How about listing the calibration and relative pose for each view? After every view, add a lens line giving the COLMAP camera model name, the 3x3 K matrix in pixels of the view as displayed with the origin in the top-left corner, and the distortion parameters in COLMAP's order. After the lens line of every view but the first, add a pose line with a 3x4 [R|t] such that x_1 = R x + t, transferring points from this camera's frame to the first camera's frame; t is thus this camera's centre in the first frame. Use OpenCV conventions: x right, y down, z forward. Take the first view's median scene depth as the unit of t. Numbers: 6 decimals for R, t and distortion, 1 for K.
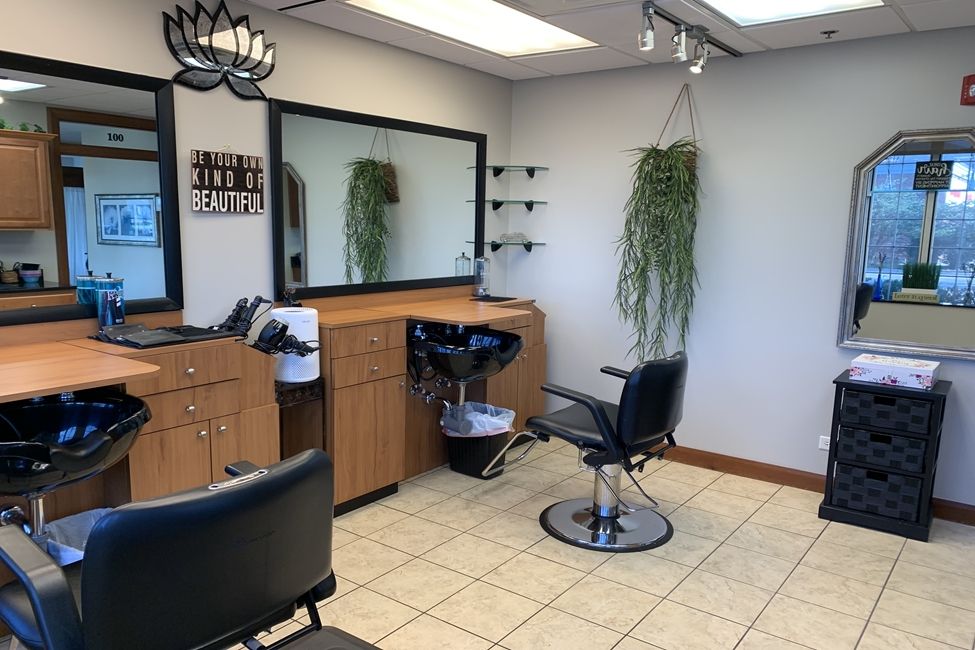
lens RADIAL K [[733.5, 0, 508.7], [0, 733.5, 353.6], [0, 0, 1]] dist [0.003647, 0.001714]
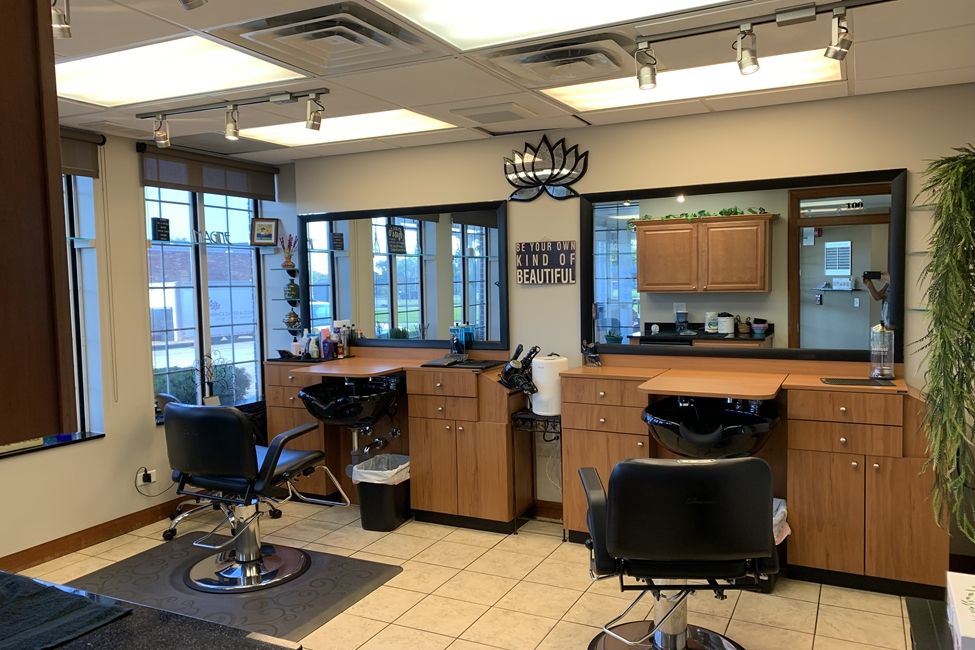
lens RADIAL K [[740.5, 0, 467.4], [0, 740.5, 326.3], [0, 0, 1]] dist [0.064841, 0.000498]
pose [[0.136996, 0.043804, -0.989603, 0.960035], [-0.151658, 0.988171, 0.022746, -0.123063], [0.978893, 0.146965, 0.142019, 0.669929]]
